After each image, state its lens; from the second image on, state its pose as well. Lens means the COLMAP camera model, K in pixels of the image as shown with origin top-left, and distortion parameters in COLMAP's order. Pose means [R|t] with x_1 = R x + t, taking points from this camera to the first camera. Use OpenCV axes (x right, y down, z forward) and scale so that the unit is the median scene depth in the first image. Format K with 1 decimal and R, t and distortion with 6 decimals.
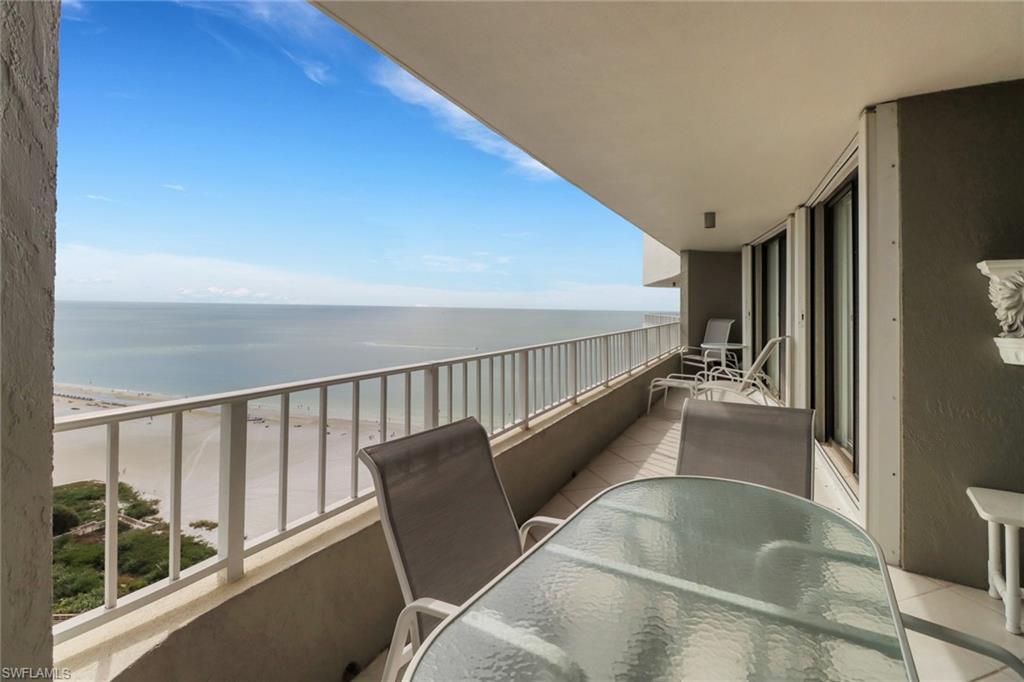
lens RADIAL K [[488.3, 0, 518.6], [0, 488.3, 316.5], [0, 0, 1]] dist [0.004125, -0.000566]
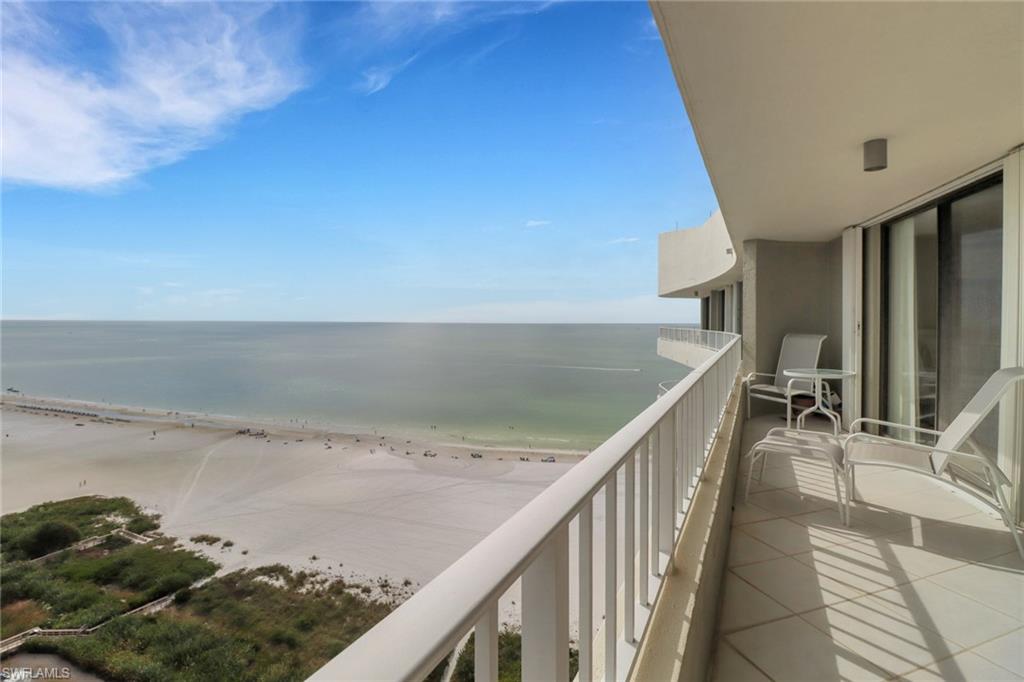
lens RADIAL K [[464.9, 0, 512.0], [0, 464.9, 341.0], [0, 0, 1]] dist [-0.002656, -0.000185]
pose [[0.999993, -0.002920, -0.002373, -0.012309], [0.002961, 0.999845, 0.017375, 0.001579], [0.002322, -0.017382, 0.999846, 0.309729]]
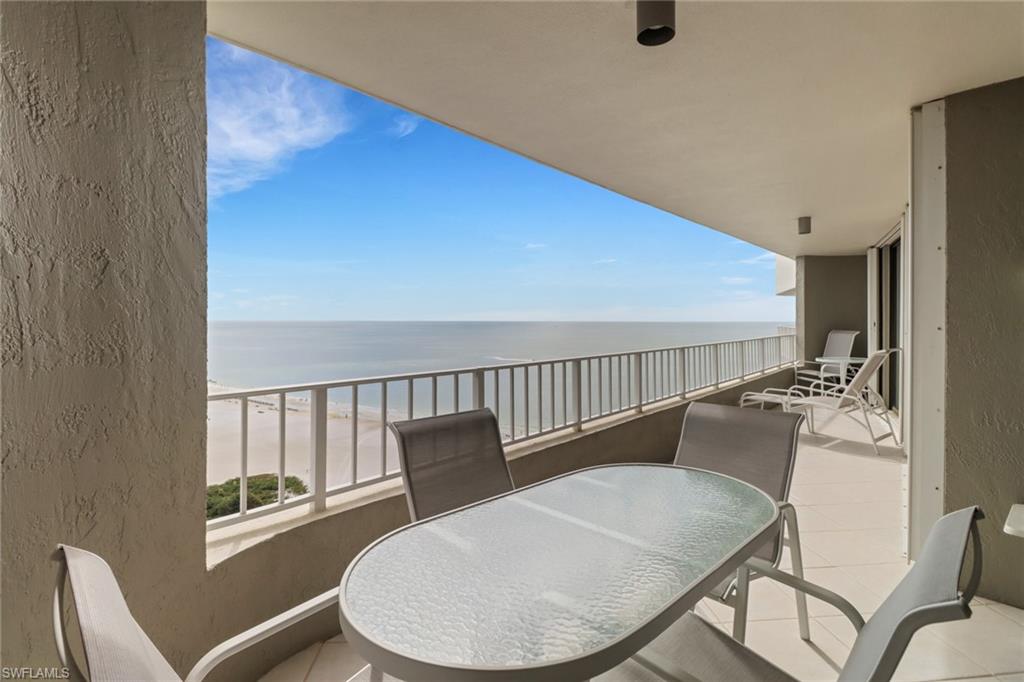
lens RADIAL K [[498.8, 0, 517.1], [0, 498.8, 332.1], [0, 0, 1]] dist [0.019355, -0.000583]
pose [[0.965451, -0.008957, -0.260430, 0.071221], [0.009500, 0.999955, 0.000828, 0.001487], [0.260411, -0.003274, 0.965492, -0.053975]]
